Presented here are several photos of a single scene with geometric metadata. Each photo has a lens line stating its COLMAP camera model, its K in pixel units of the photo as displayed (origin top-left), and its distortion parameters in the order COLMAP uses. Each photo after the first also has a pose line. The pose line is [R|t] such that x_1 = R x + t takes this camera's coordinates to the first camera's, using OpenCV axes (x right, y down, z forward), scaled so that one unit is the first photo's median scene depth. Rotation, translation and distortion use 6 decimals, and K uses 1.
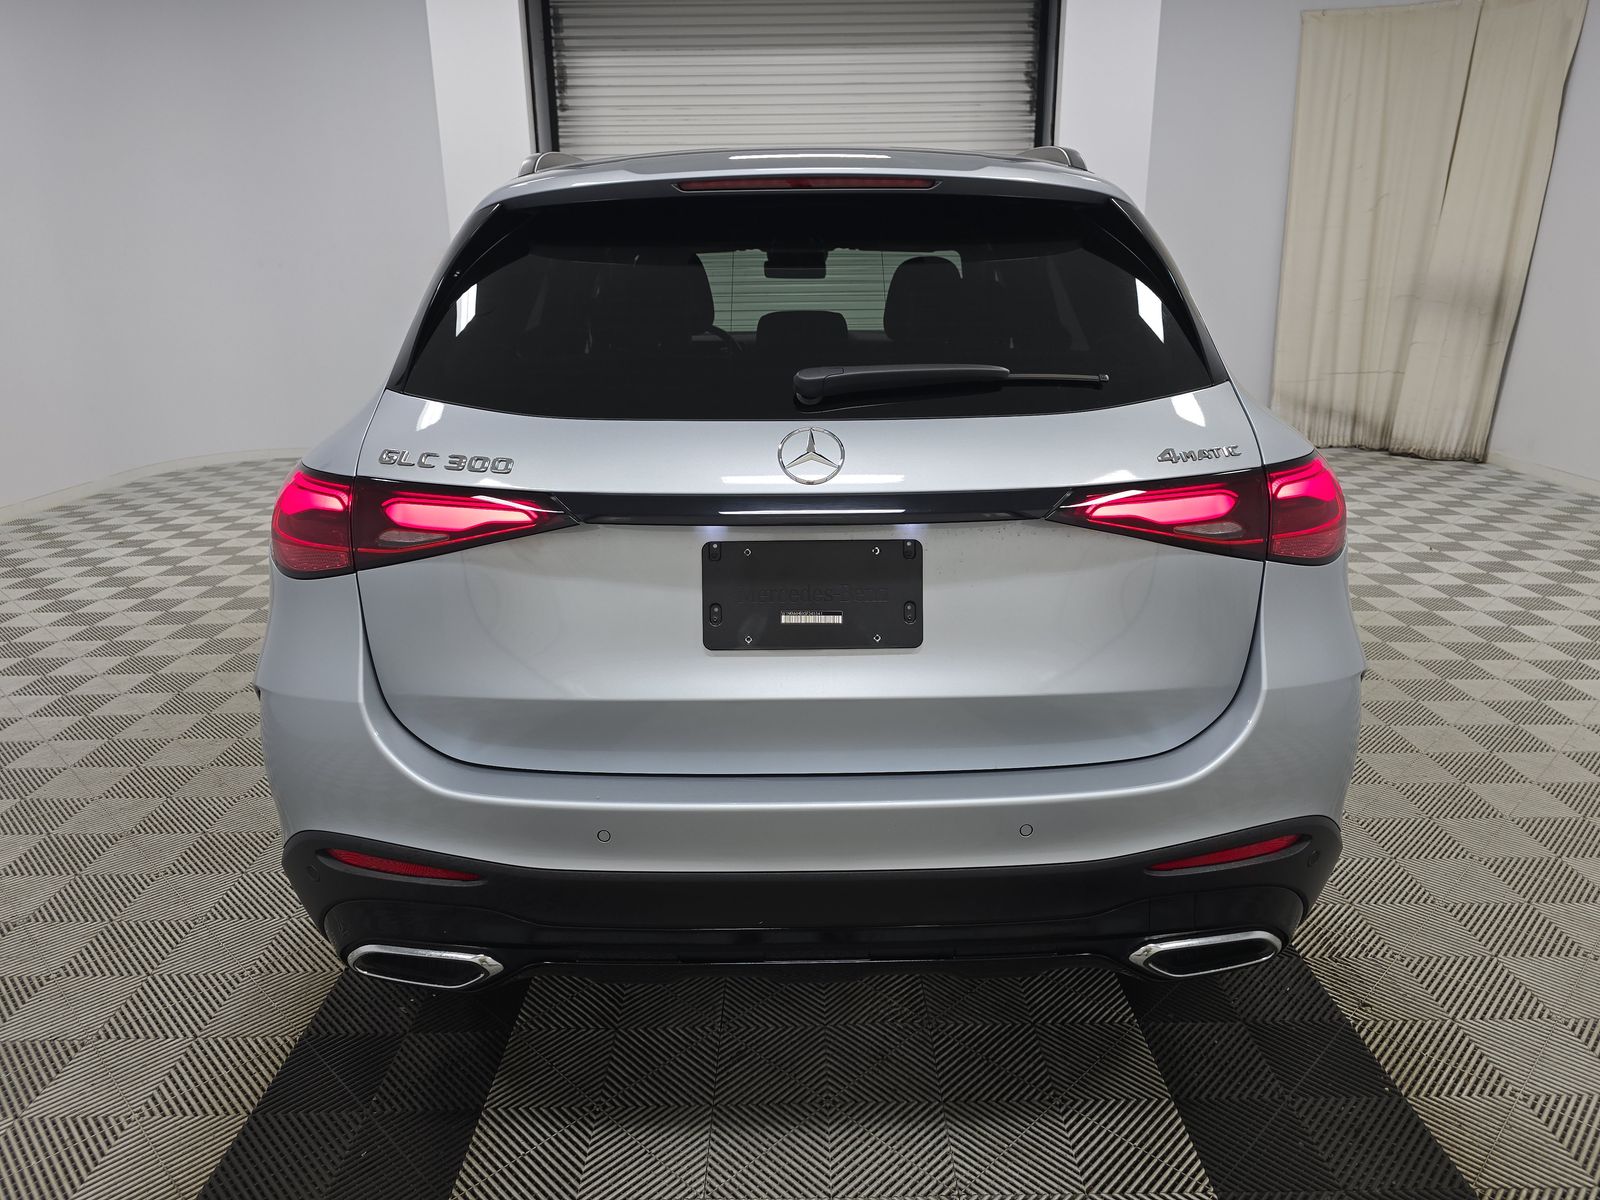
lens RADIAL K [[1059.7, 0, 806.6], [0, 1059.7, 630.7], [0, 0, 1]] dist [0.016898, -0.005301]
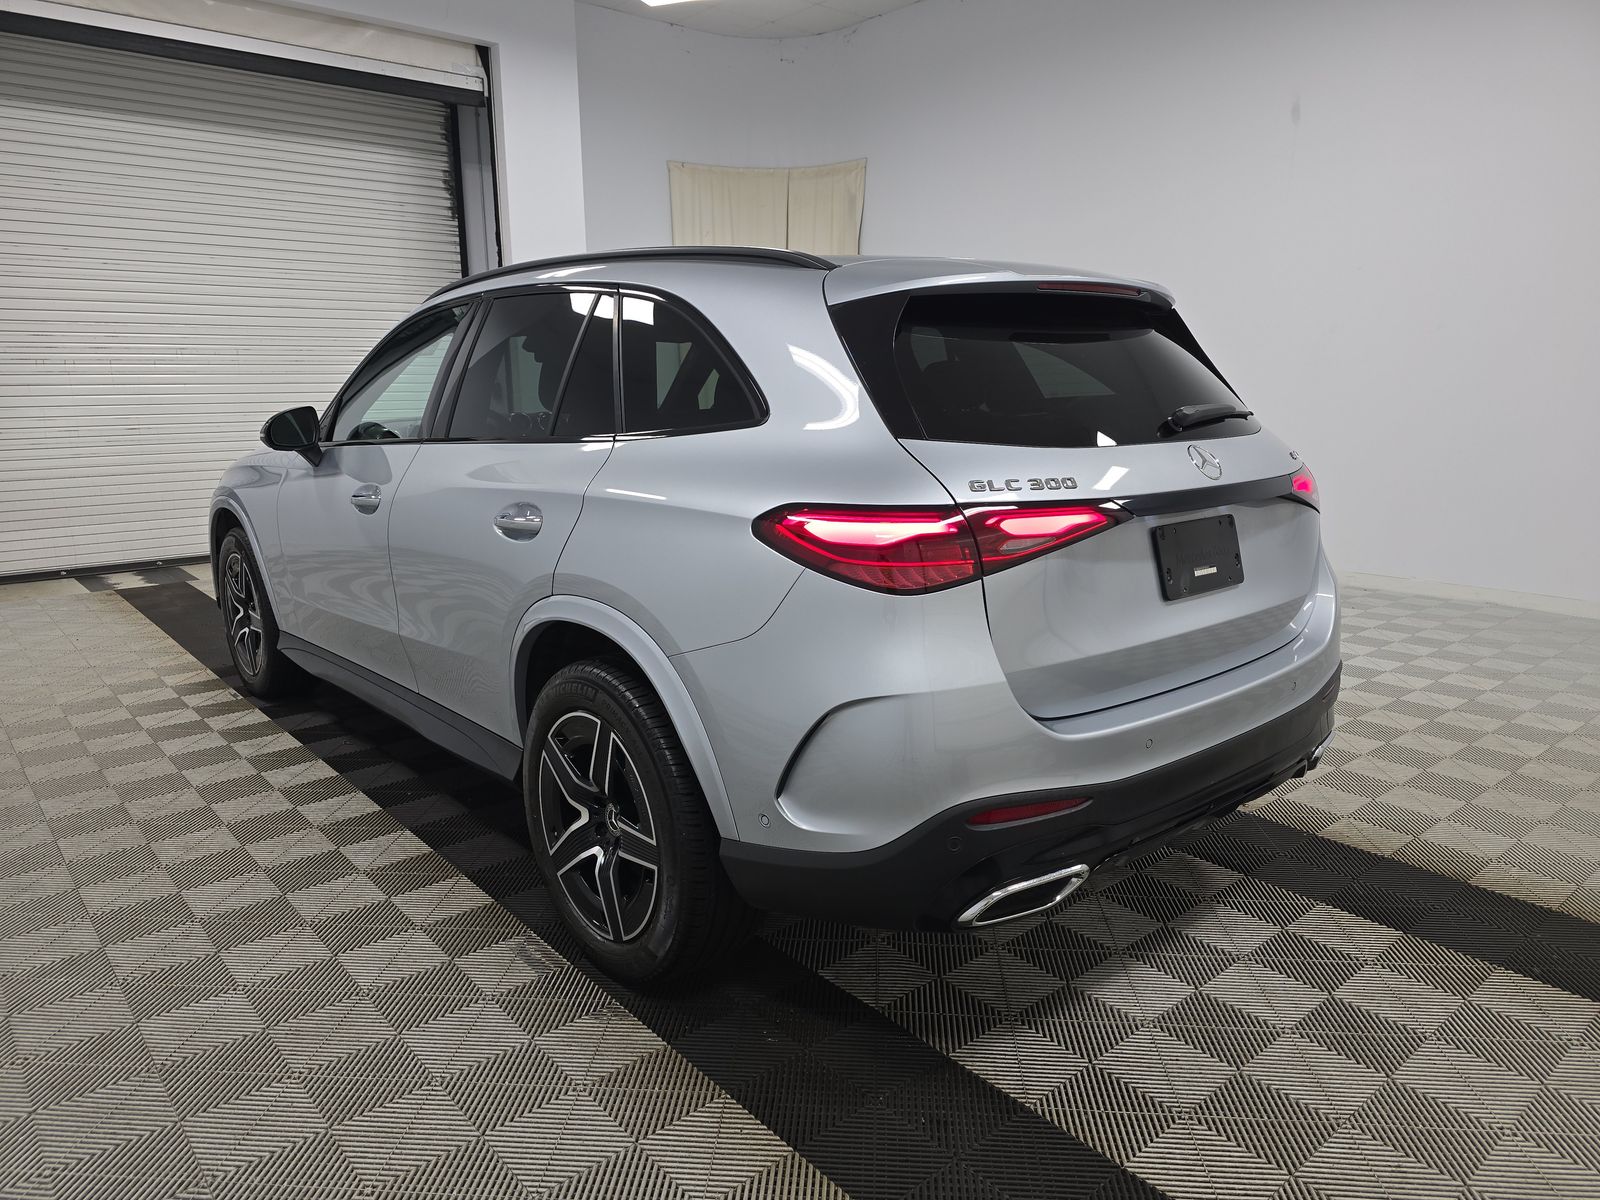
lens RADIAL K [[1059.7, 0, 806.6], [0, 1059.7, 630.7], [0, 0, 1]] dist [0.016898, -0.005301]
pose [[0.763529, -0.144600, 0.629376, -1.368542], [0.199829, 0.979677, -0.017341, -0.015325], [-0.614078, 0.139009, 0.776908, 0.182633]]
